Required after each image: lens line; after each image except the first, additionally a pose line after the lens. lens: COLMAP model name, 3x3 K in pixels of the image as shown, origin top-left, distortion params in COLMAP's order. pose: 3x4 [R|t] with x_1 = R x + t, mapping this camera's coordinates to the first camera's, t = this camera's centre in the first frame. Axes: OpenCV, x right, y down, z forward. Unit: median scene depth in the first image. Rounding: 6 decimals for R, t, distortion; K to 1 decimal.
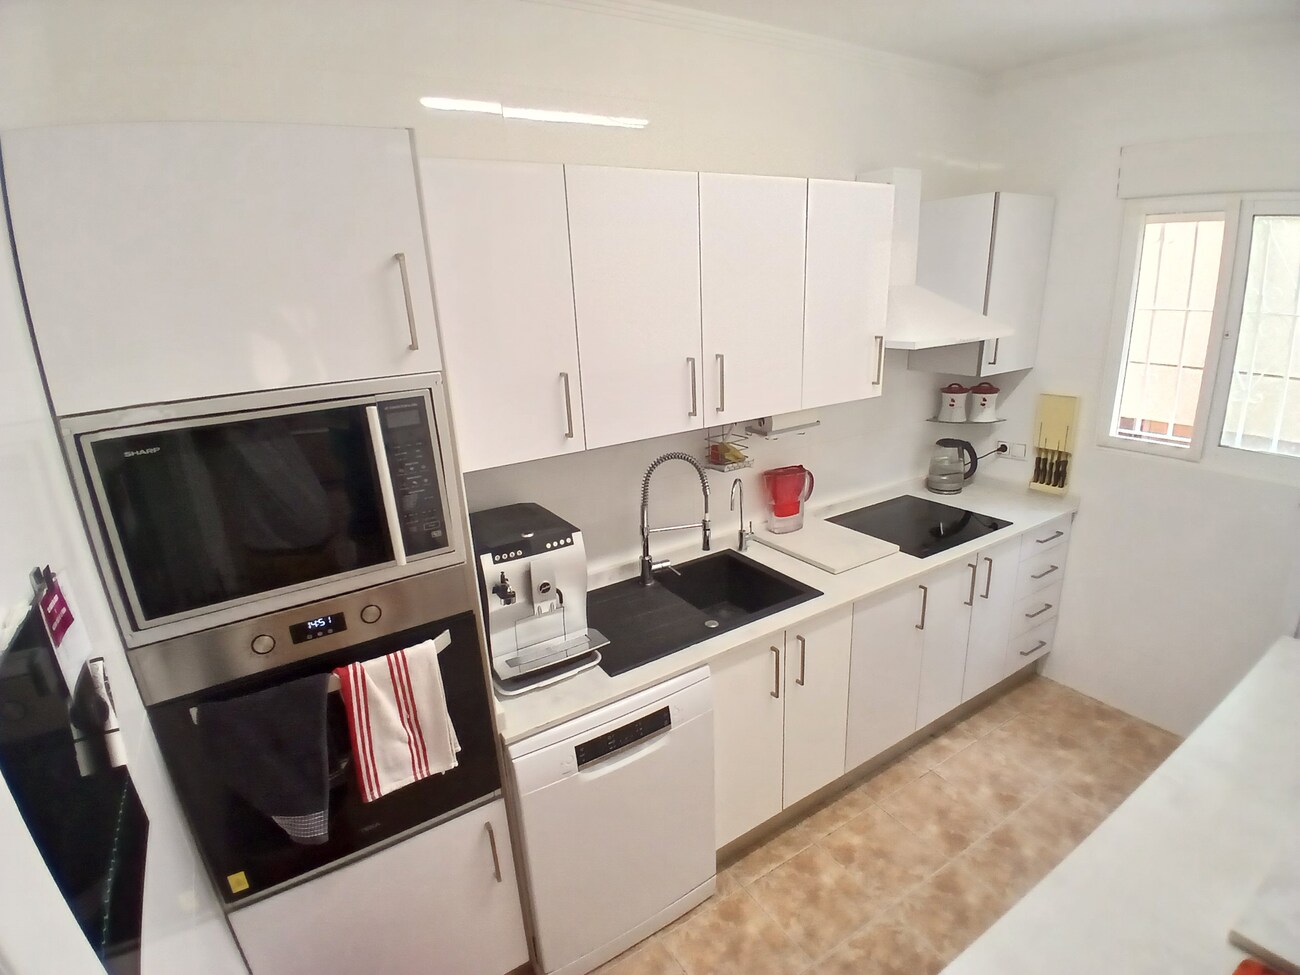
lens RADIAL K [[648.0, 0, 648.0], [0, 648.0, 499.1], [0, 0, 1]] dist [-0.003123, -0.036224]
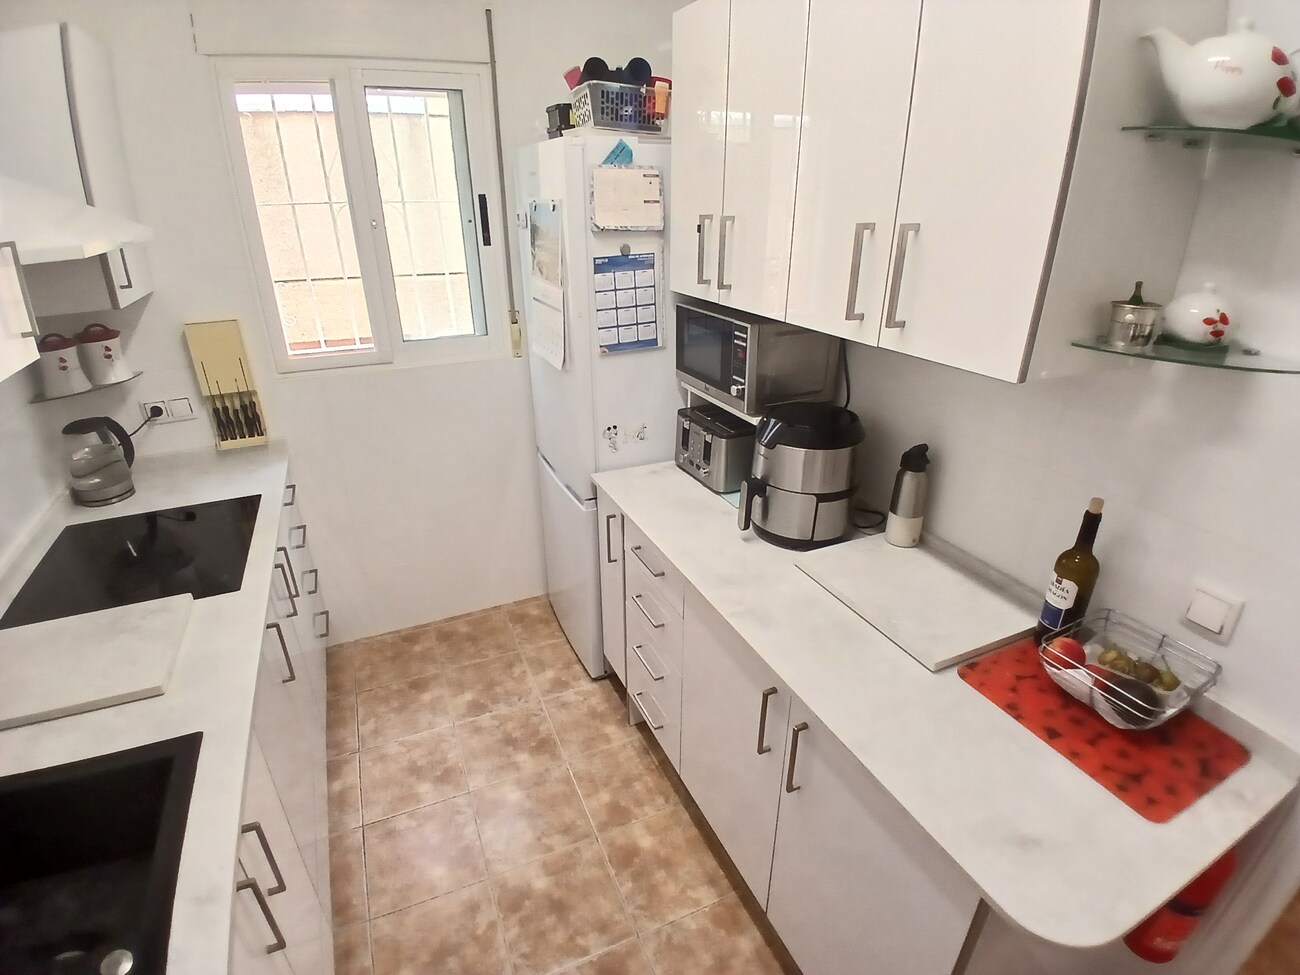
lens RADIAL K [[648.0, 0, 648.0], [0, 648.0, 499.1], [0, 0, 1]] dist [-0.003123, -0.036224]
pose [[0.127889, -0.371204, 0.919702, -0.064575], [0.297996, 0.898851, 0.321350, -0.061707], [-0.945961, 0.232970, 0.225570, 0.383513]]
